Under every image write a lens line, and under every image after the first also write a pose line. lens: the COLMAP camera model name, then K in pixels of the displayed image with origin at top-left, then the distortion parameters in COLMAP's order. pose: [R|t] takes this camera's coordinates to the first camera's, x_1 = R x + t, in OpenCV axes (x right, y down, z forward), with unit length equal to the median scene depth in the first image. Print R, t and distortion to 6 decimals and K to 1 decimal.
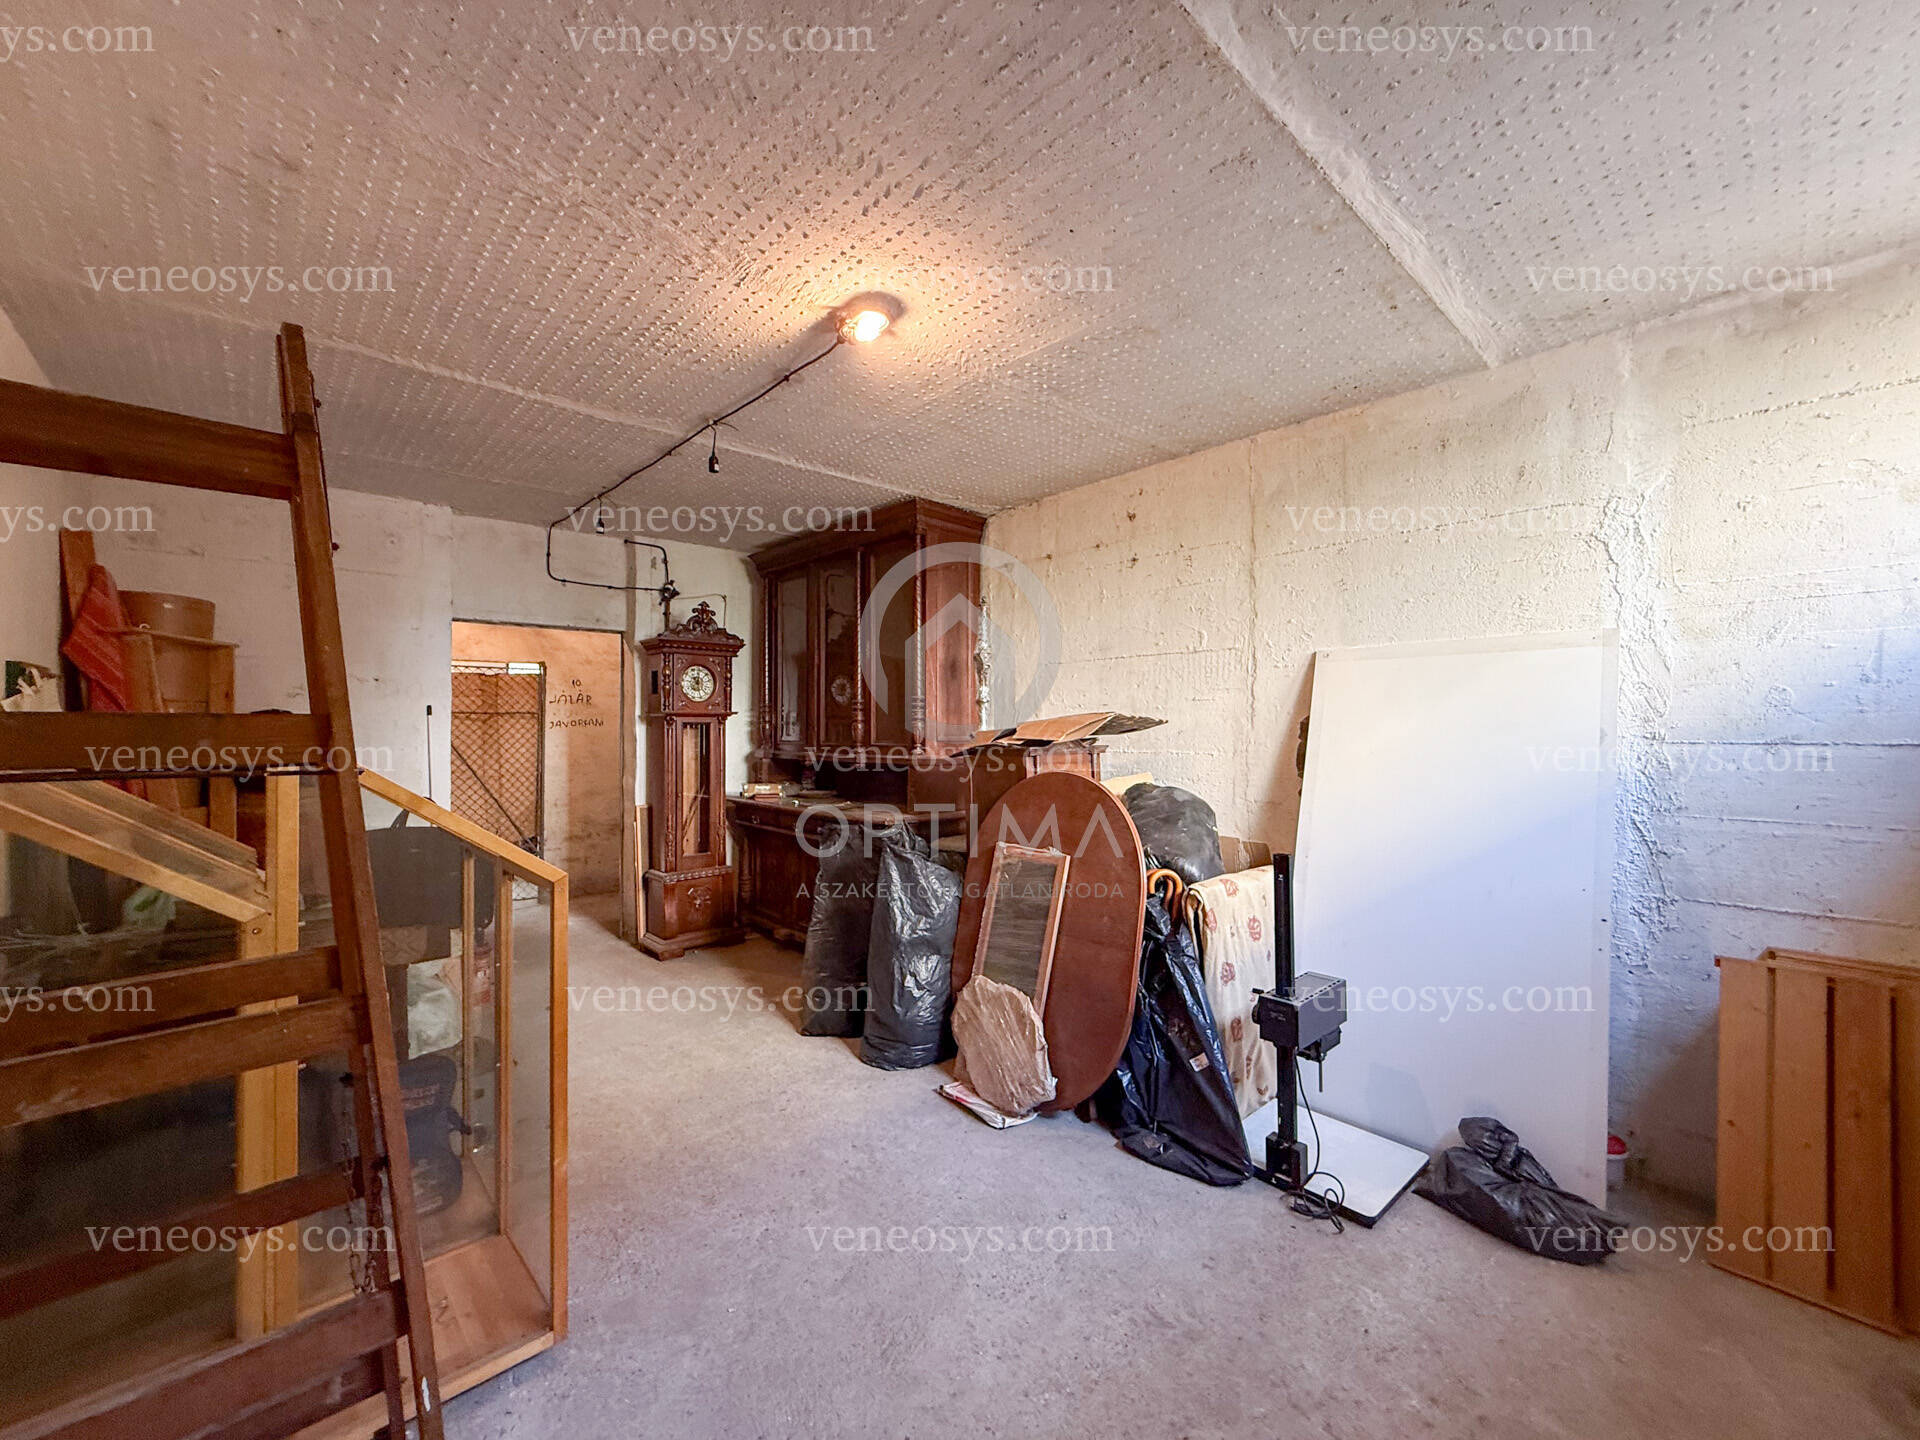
lens RADIAL K [[789.1, 0, 945.3], [0, 789.1, 719.6], [0, 0, 1]] dist [-0.002752, -0.000149]
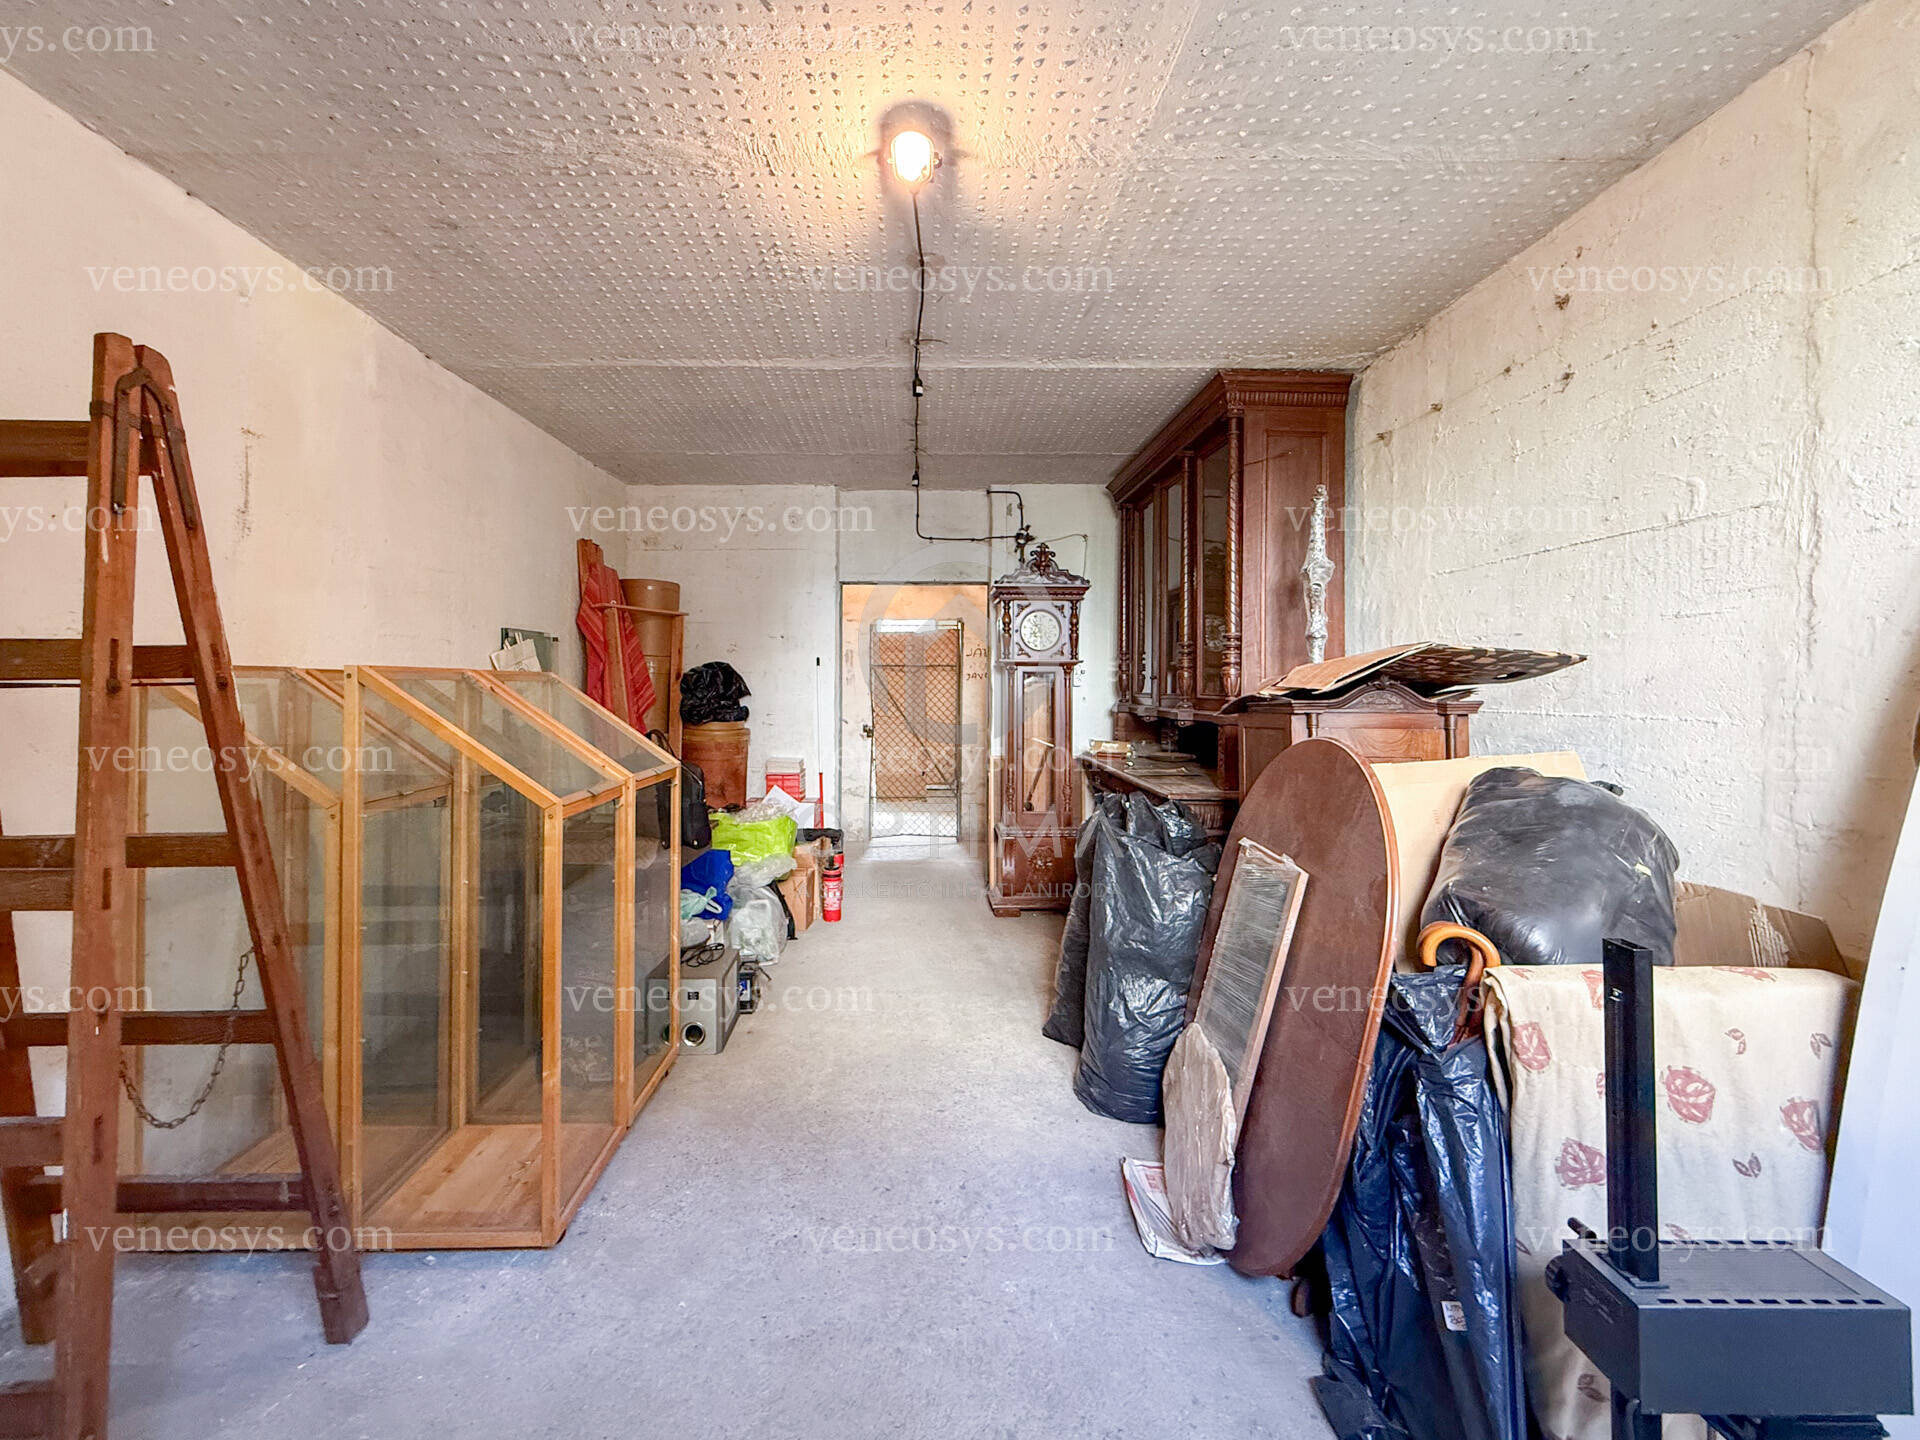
lens RADIAL K [[789.1, 0, 934.9], [0, 789.1, 682.0], [0, 0, 1]] dist [-0.002752, -0.000149]
pose [[0.737671, 0.002044, -0.675157, 0.317972], [0.000229, 0.999995, 0.003278, 0.017363], [0.675160, -0.002573, 0.737666, 0.303133]]
